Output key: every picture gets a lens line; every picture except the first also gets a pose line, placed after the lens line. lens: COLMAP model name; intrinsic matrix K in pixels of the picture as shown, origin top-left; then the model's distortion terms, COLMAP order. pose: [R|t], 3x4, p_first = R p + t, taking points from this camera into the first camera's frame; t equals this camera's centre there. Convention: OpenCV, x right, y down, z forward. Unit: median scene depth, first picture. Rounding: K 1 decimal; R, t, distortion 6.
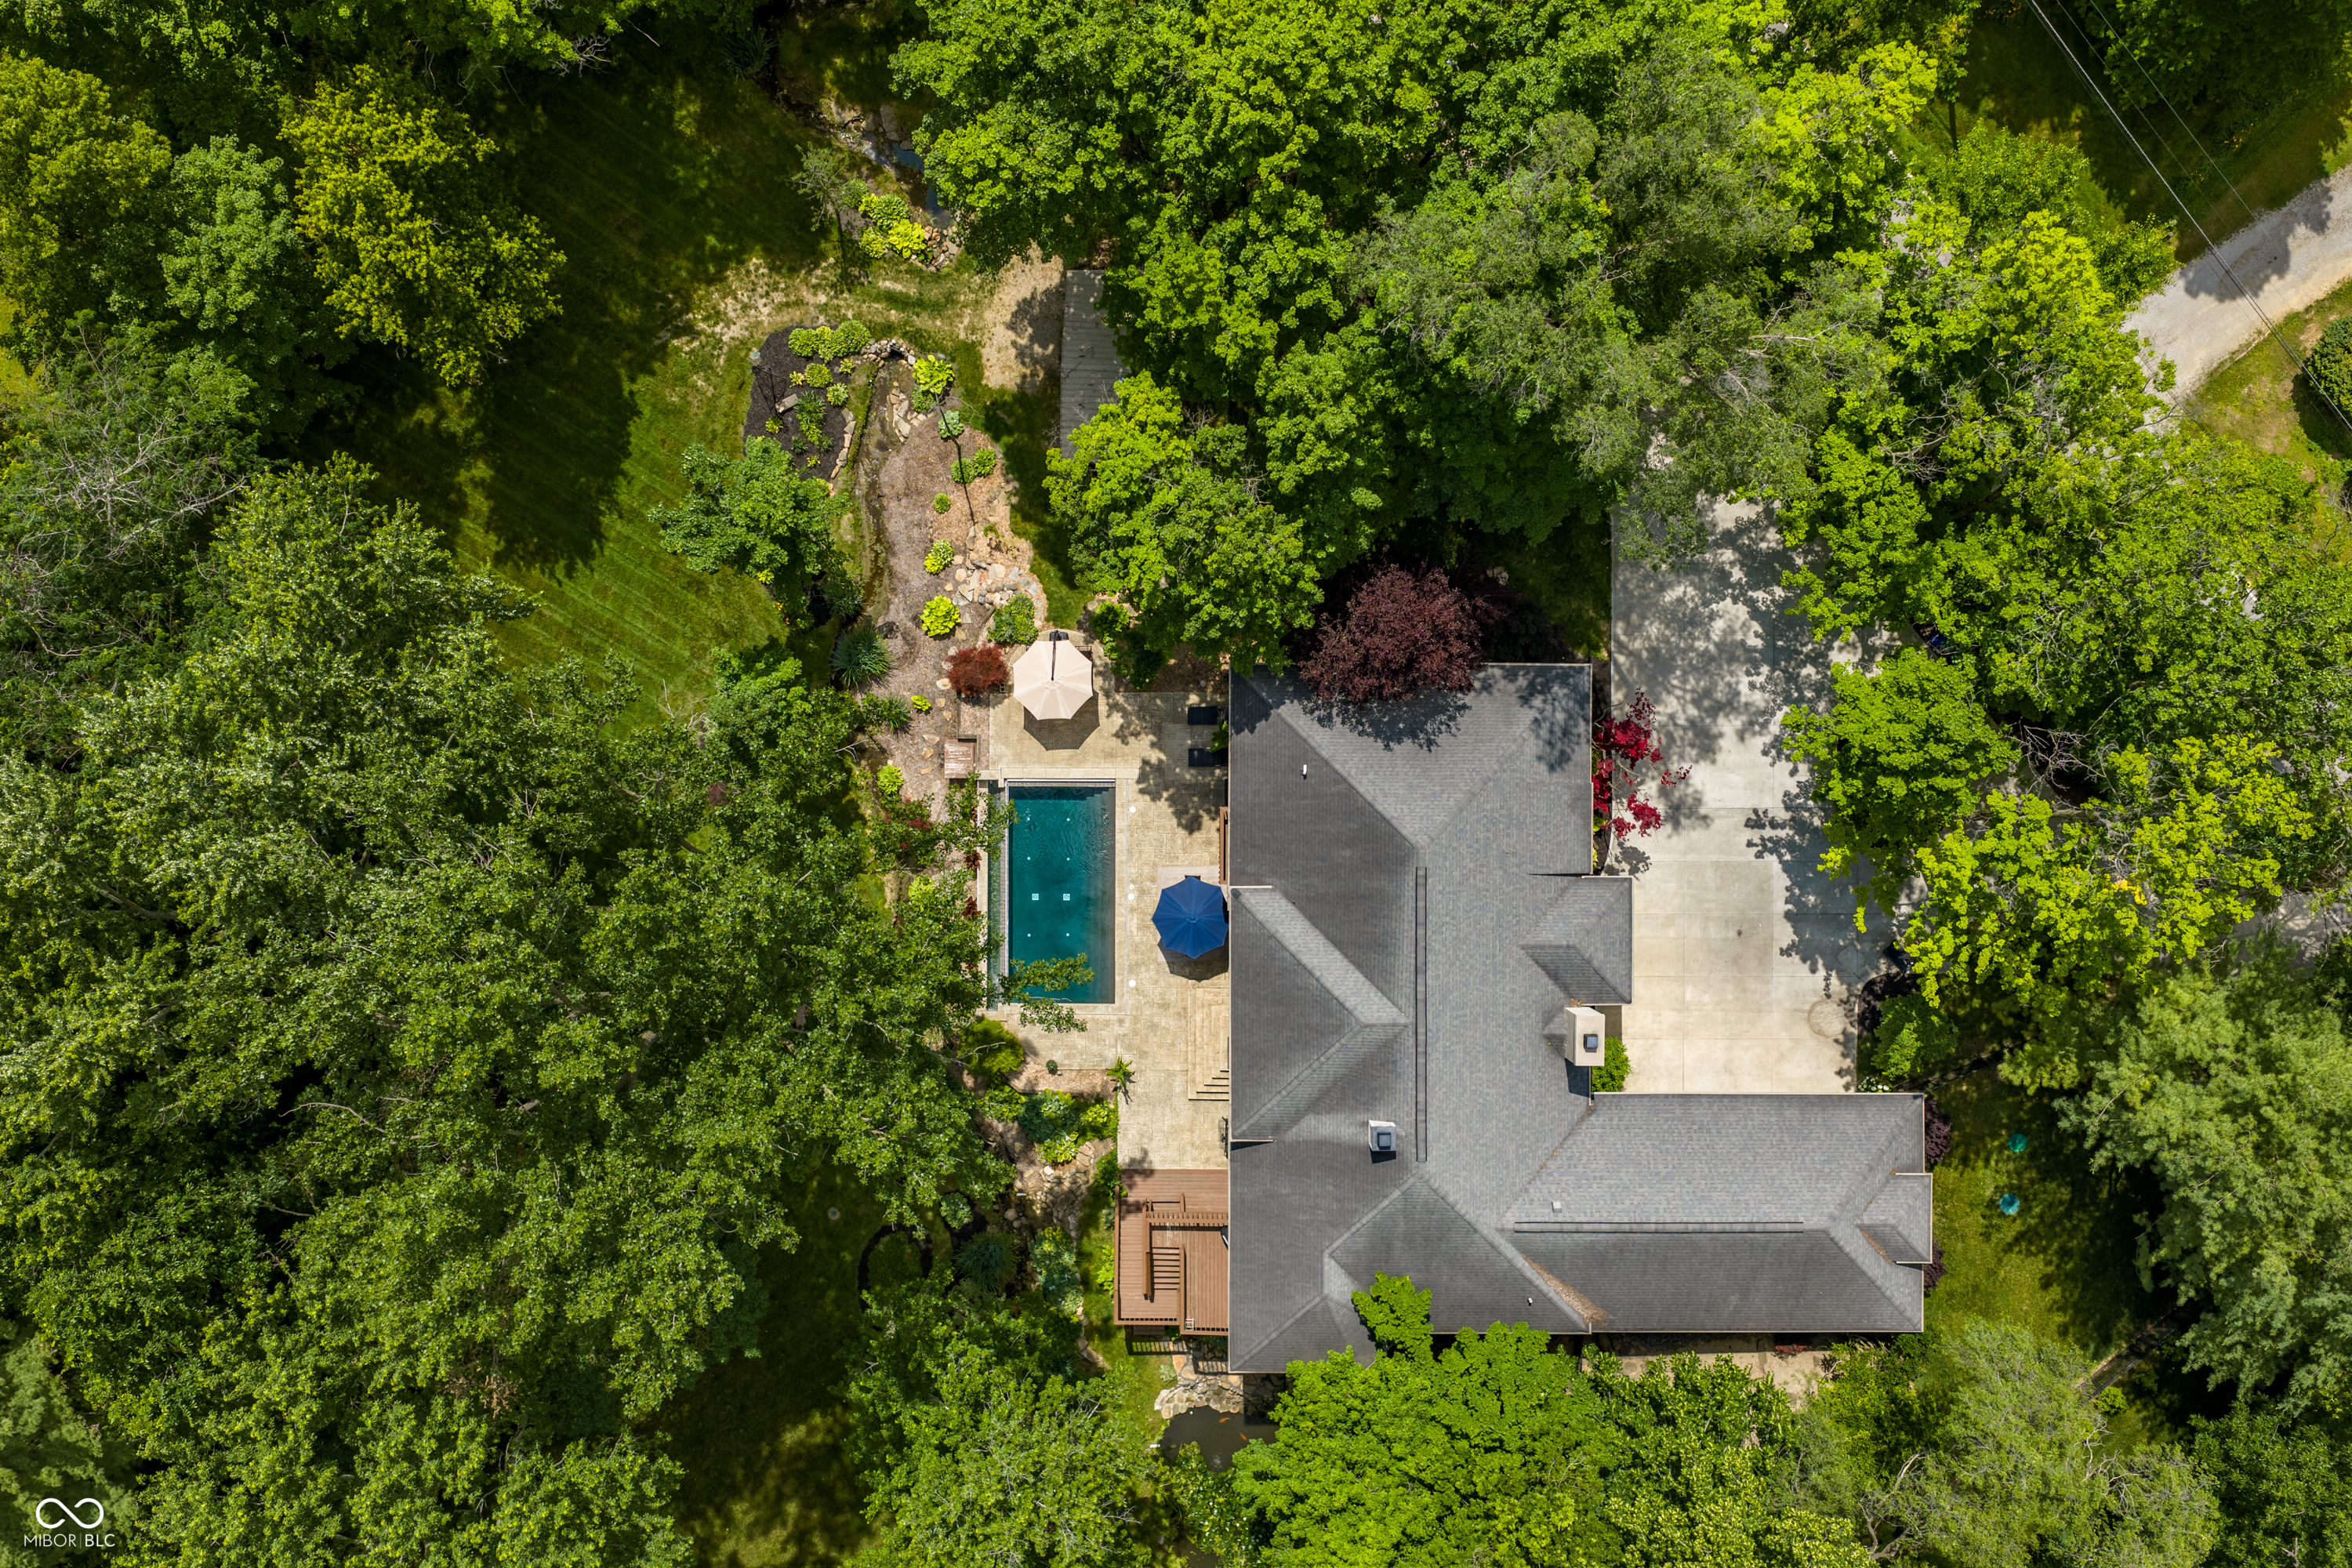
lens RADIAL K [[1918.3, 0, 1205.9], [0, 1918.3, 798.7], [0, 0, 1]] dist [-0.007561, -0.006836]
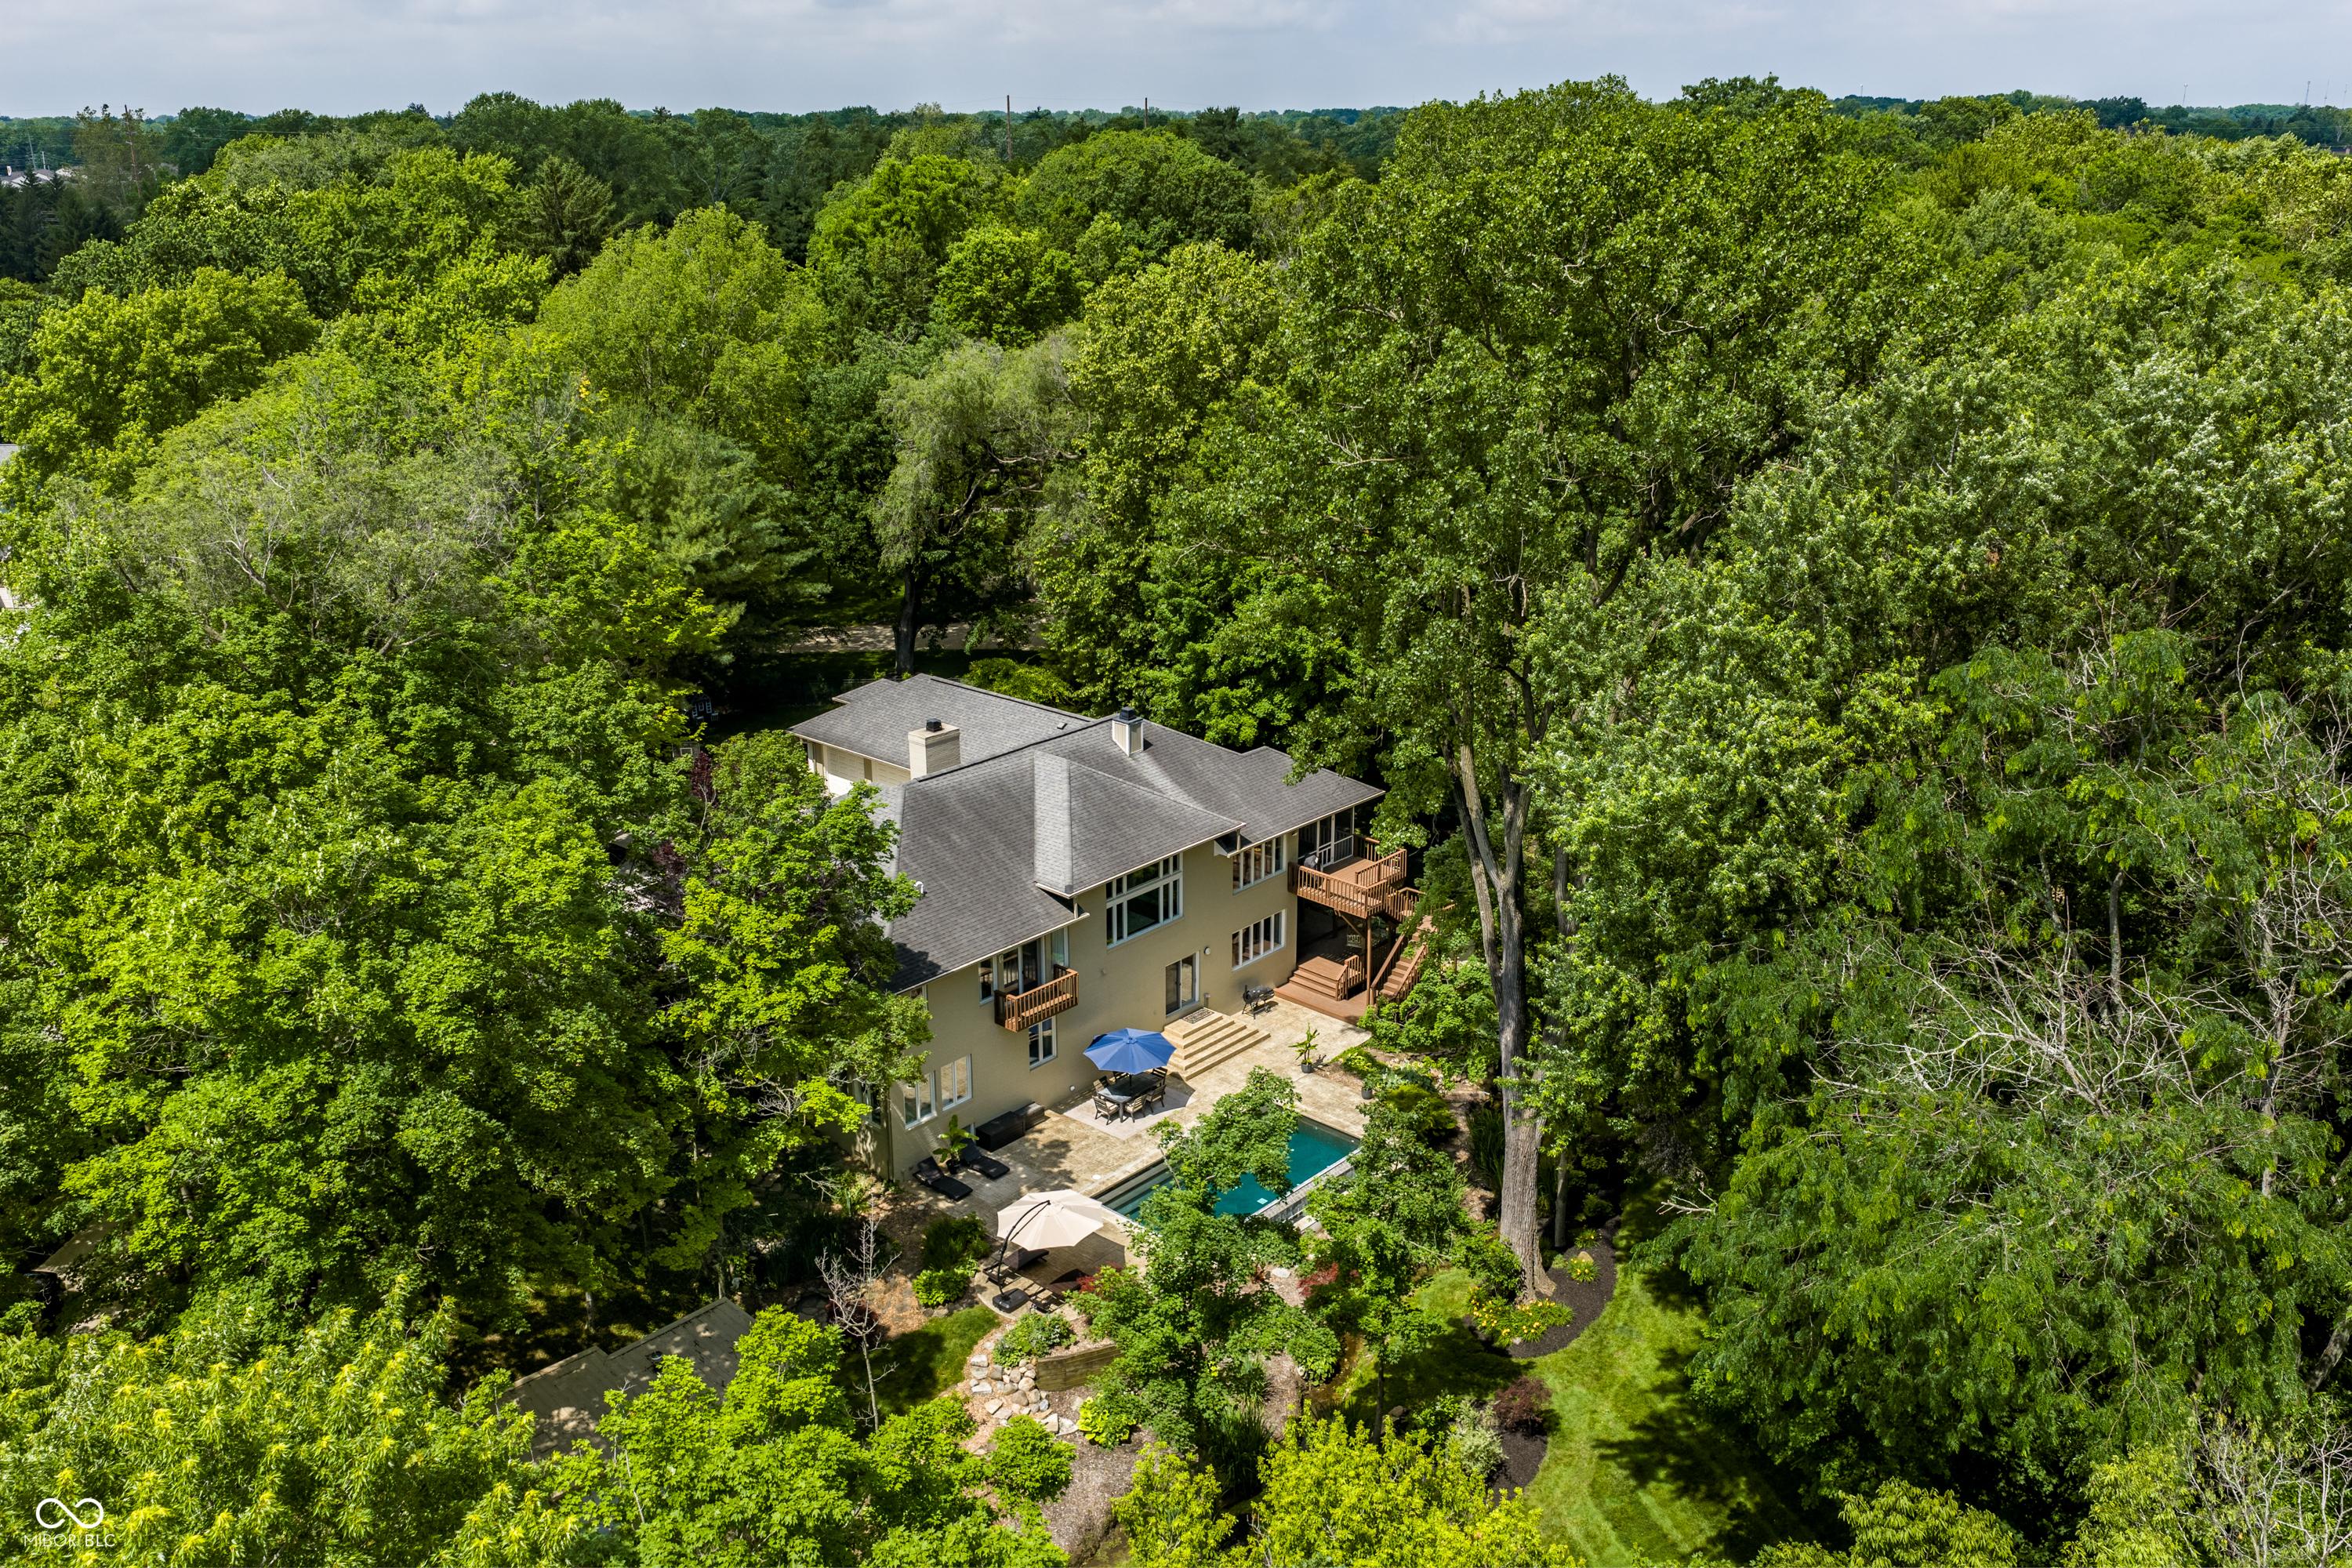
lens RADIAL K [[1943.4, 0, 1176.0], [0, 1943.4, 784.0], [0, 0, 1]] dist [0.003942, -0.001913]
pose [[-0.740920, -0.242413, 0.626318, -0.595412], [0.671560, -0.276721, 0.687337, -0.544641], [0.006696, 0.929872, 0.367823, 0.591687]]
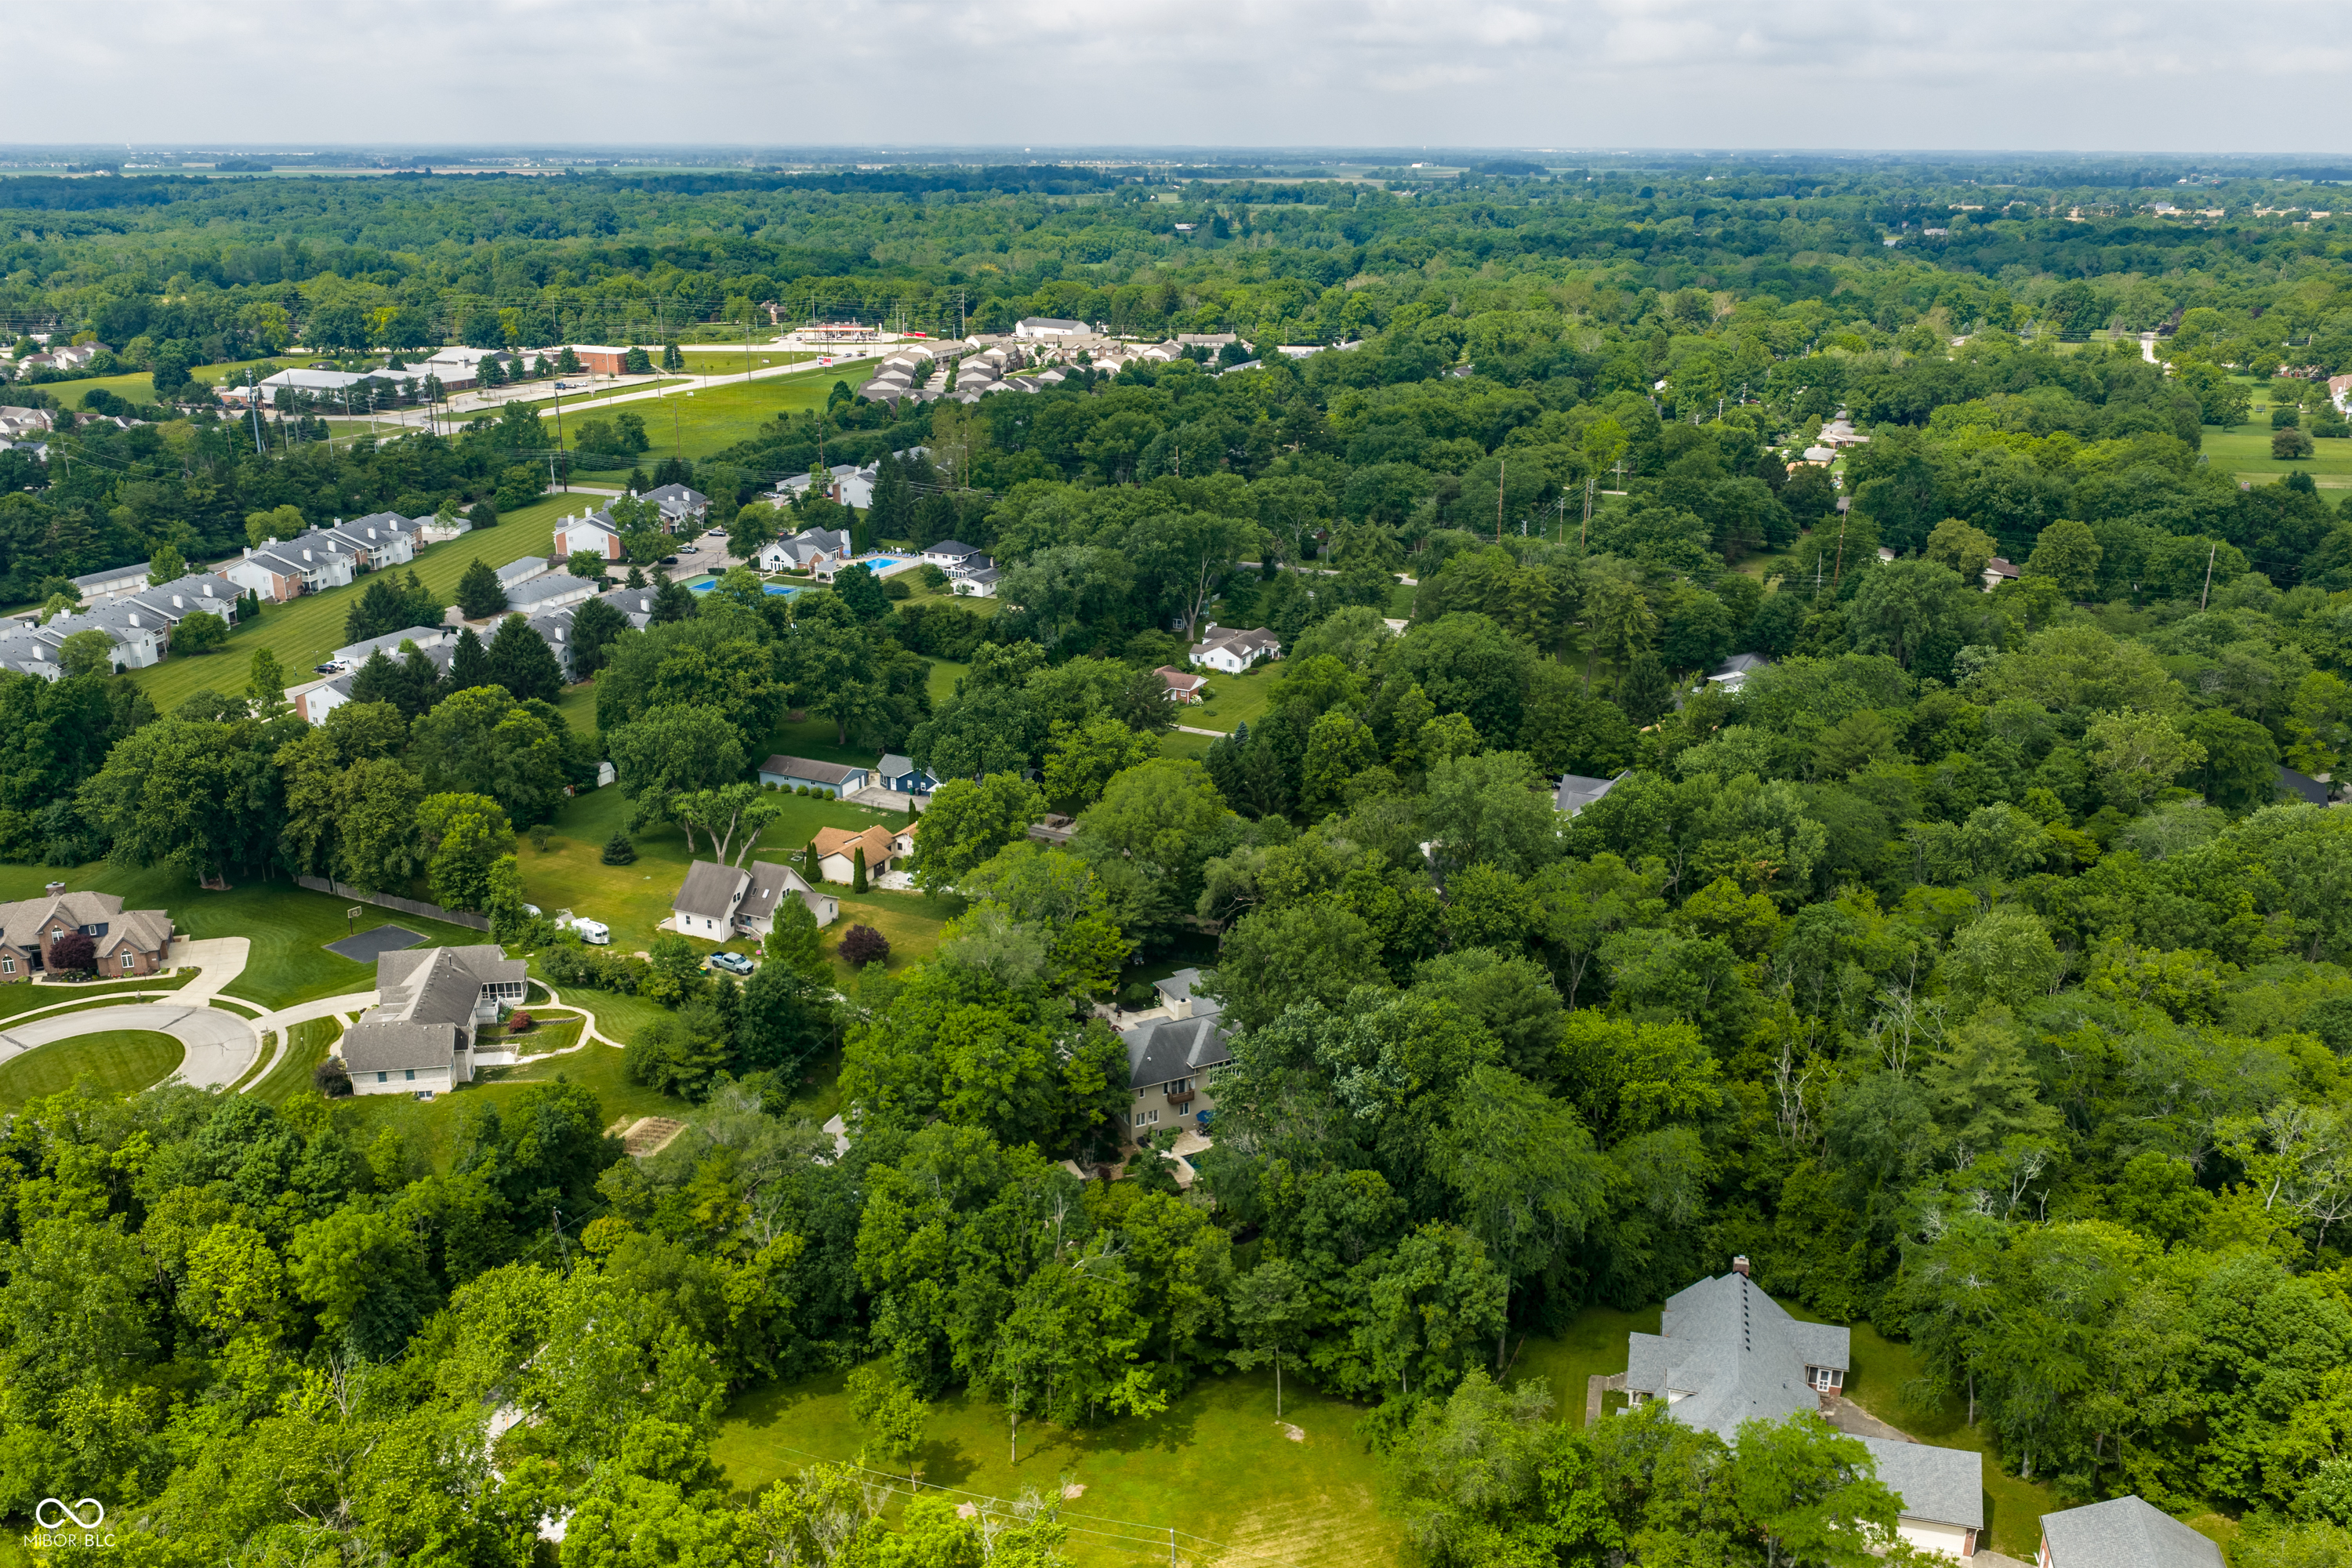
lens RADIAL K [[1943.4, 0, 1176.0], [0, 1943.4, 784.0], [0, 0, 1]] dist [0.003942, -0.001913]
pose [[-0.452700, -0.311313, 0.835552, -2.458151], [0.891521, -0.174745, 0.417917, -1.215041], [0.015905, 0.934103, 0.356649, -0.565412]]
